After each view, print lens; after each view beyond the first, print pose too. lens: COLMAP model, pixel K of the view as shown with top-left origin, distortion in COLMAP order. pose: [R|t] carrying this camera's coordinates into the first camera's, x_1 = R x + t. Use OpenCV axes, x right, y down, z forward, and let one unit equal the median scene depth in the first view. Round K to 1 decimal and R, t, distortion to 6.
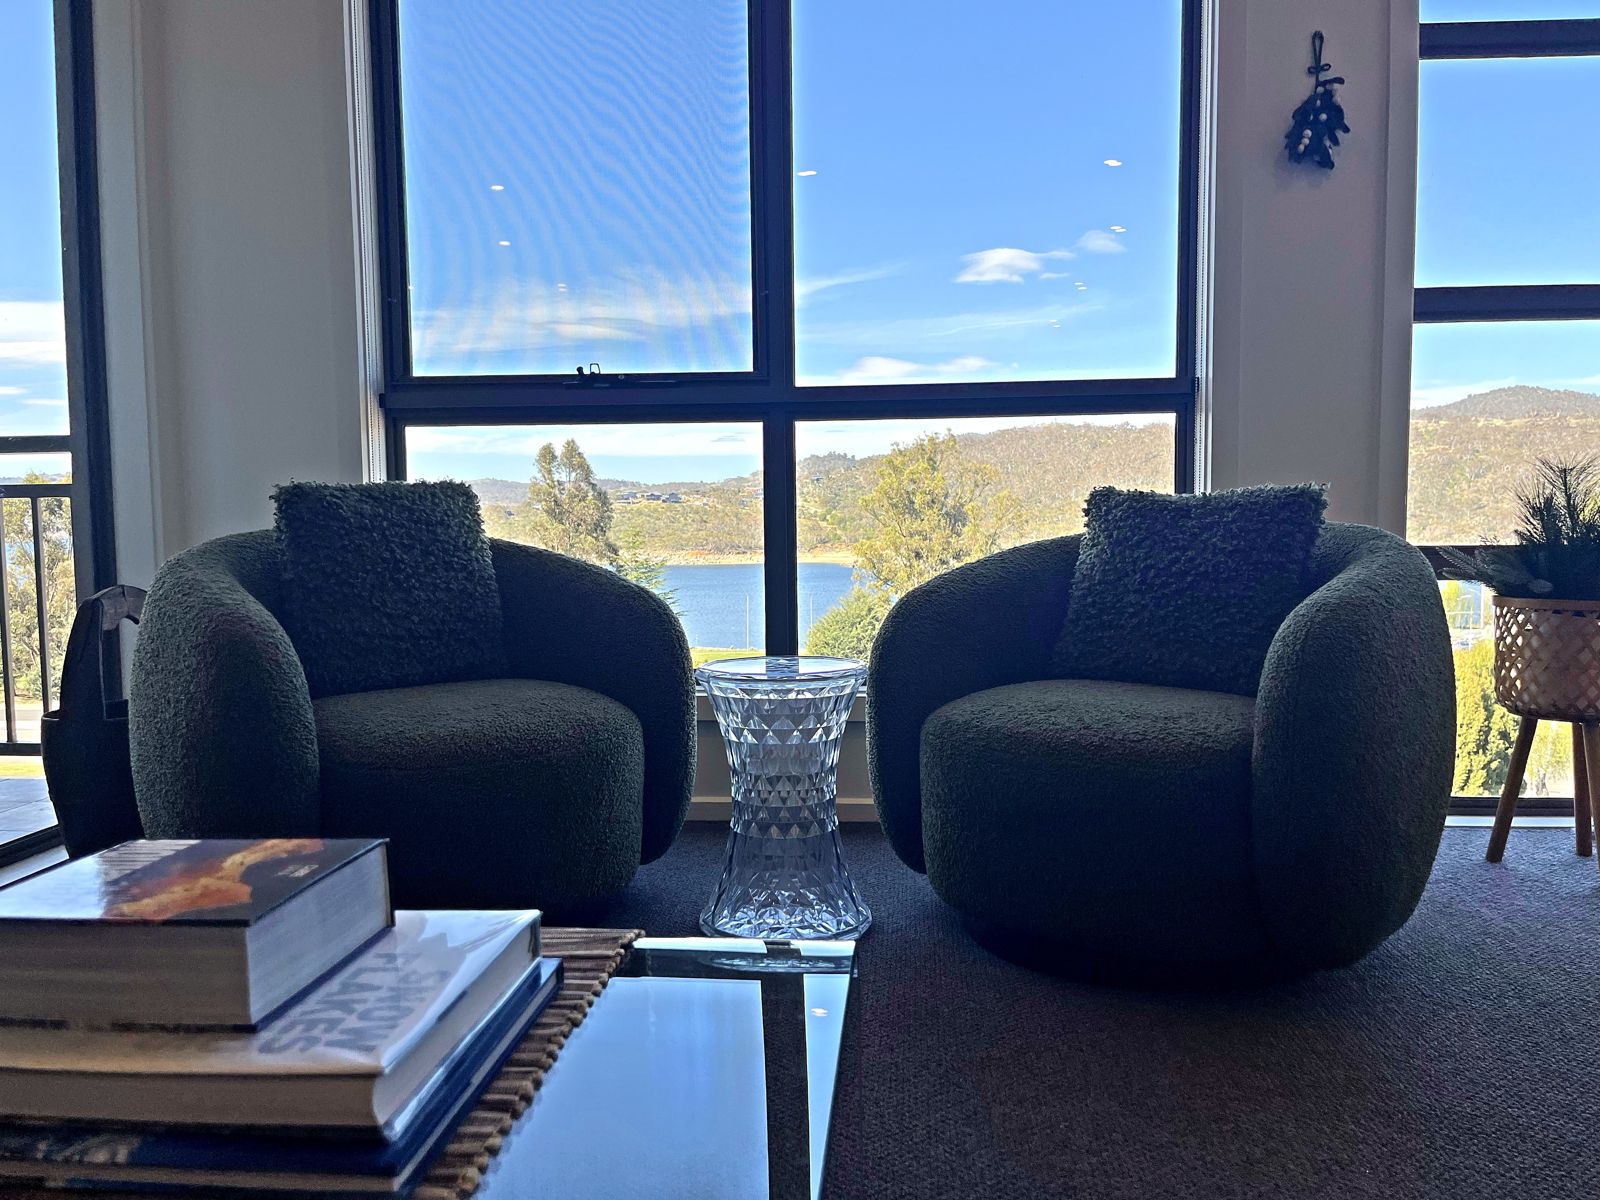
lens RADIAL K [[1217.8, 0, 800.0], [0, 1217.8, 600.0], [0, 0, 1]] dist [0.075829, -0.102429]
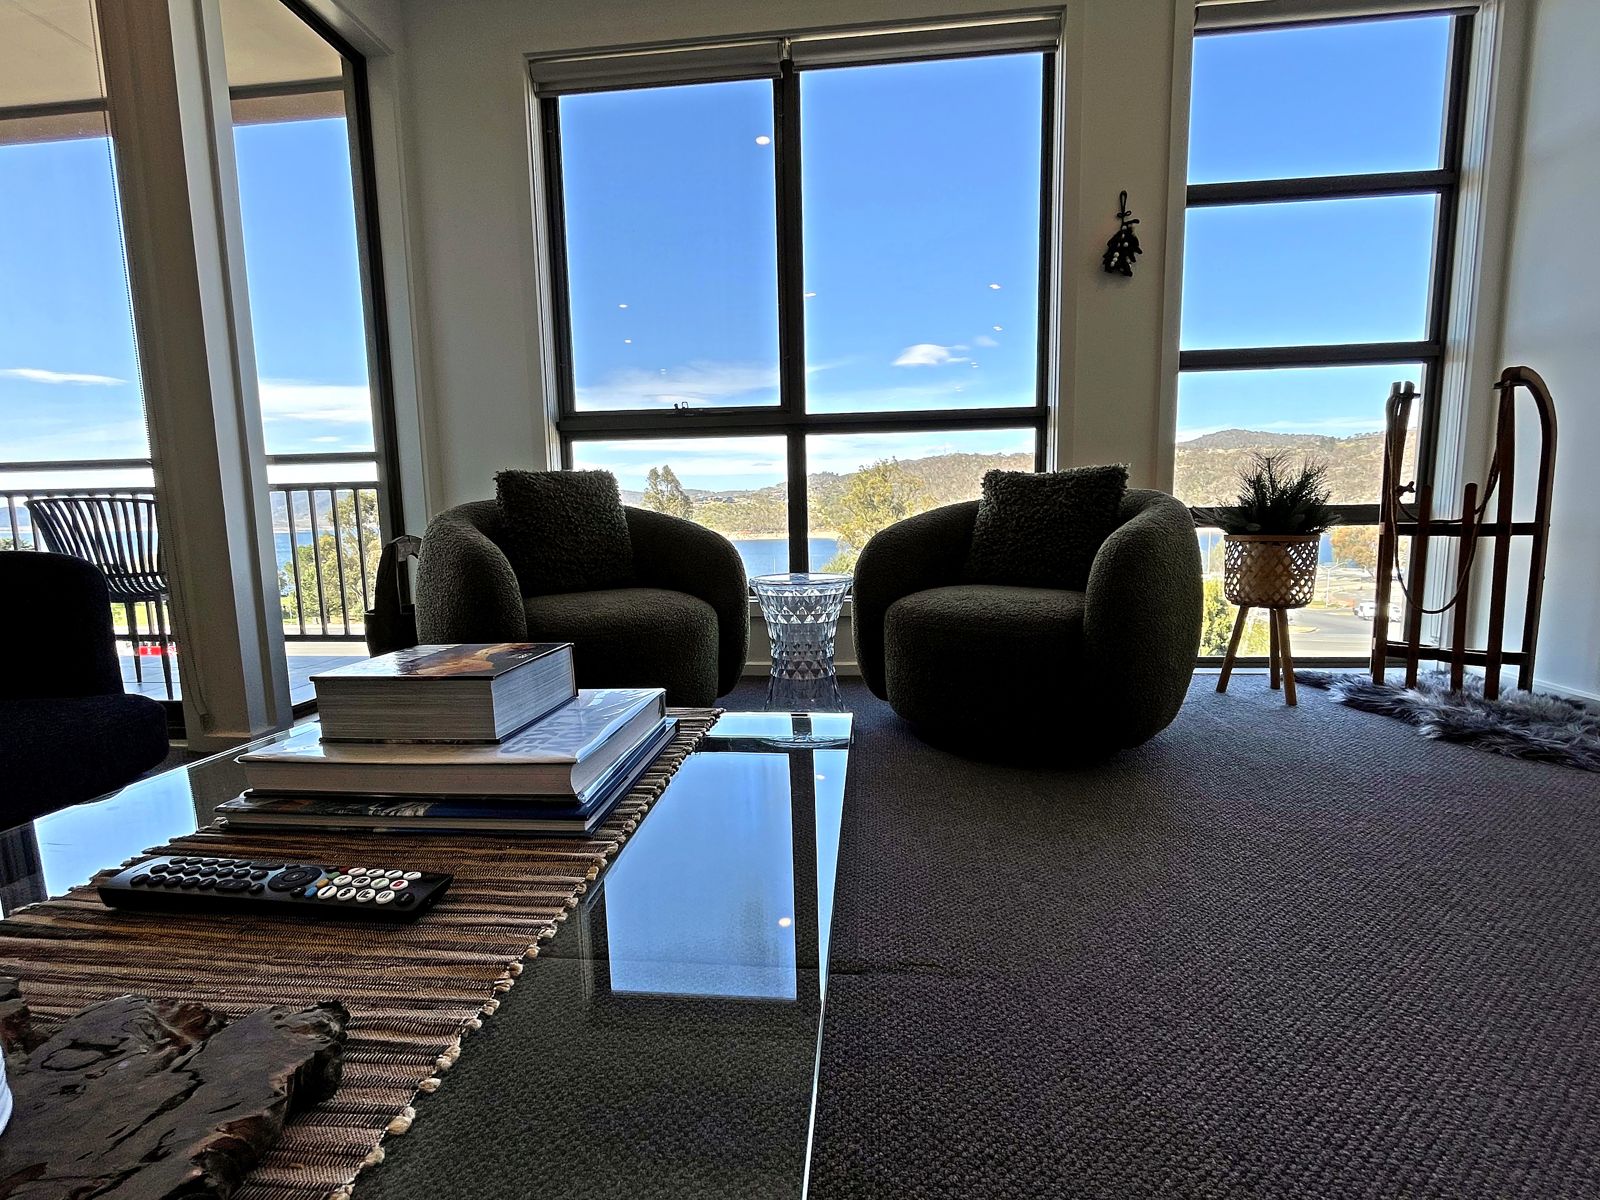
lens RADIAL K [[724.2, 0, 800.0], [0, 724.2, 600.0], [0, 0, 1]] dist [-0.000774, -0.000019]
pose [[0.999924, -0.009139, -0.008227, -0.007474], [0.009561, 0.998559, 0.052813, 0.030868], [0.007733, -0.052888, 0.998571, 0.011645]]
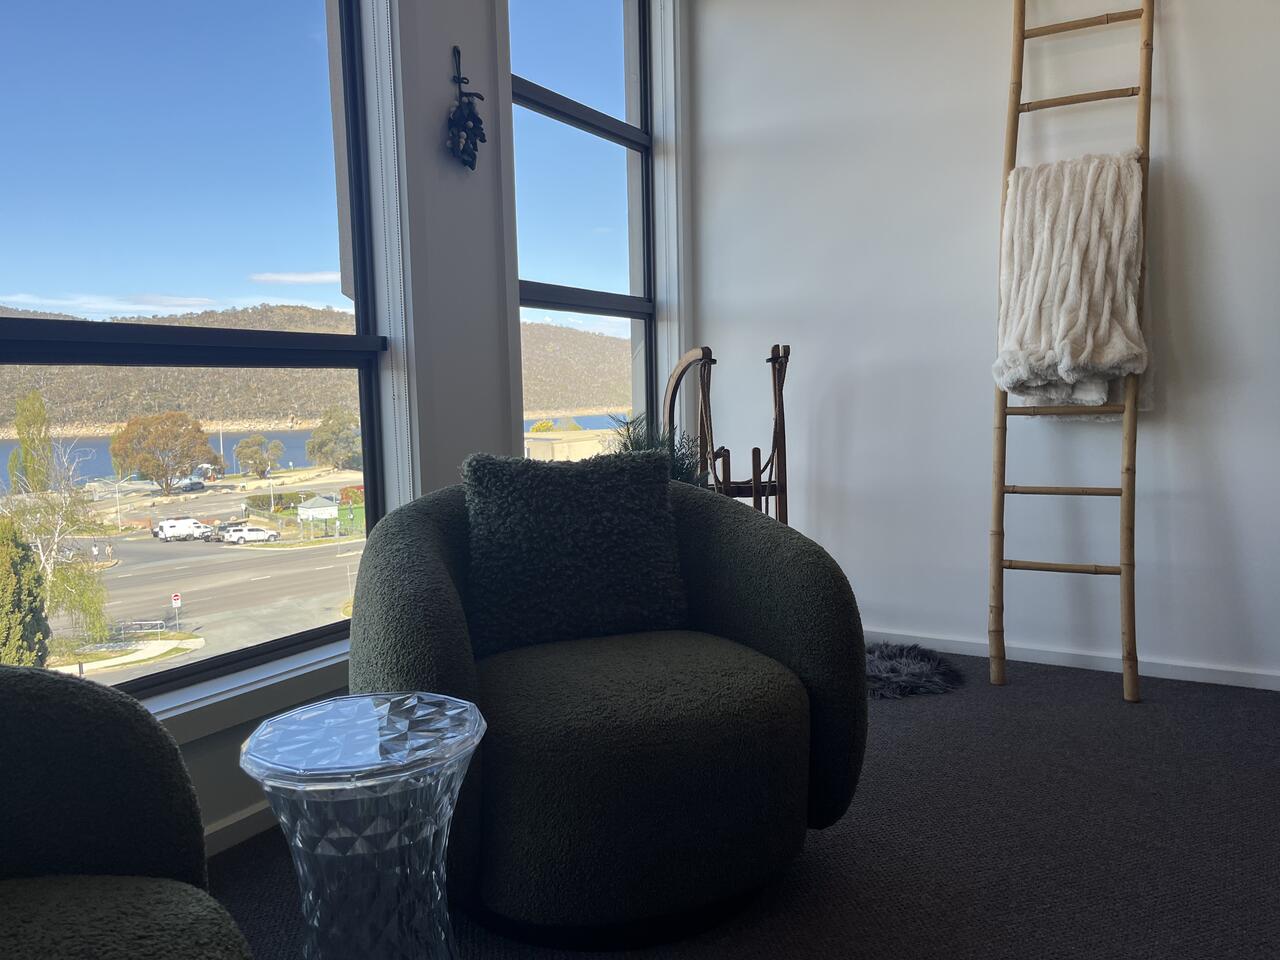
lens RADIAL K [[982.6, 0, 640.0], [0, 982.6, 480.0], [0, 0, 1]] dist [-0.003282, -0.005919]
pose [[0.420106, -0.083490, 0.903626, -0.450268], [0.076169, 0.995489, 0.056566, -0.111550], [-0.904273, 0.045064, 0.424570, 0.558614]]
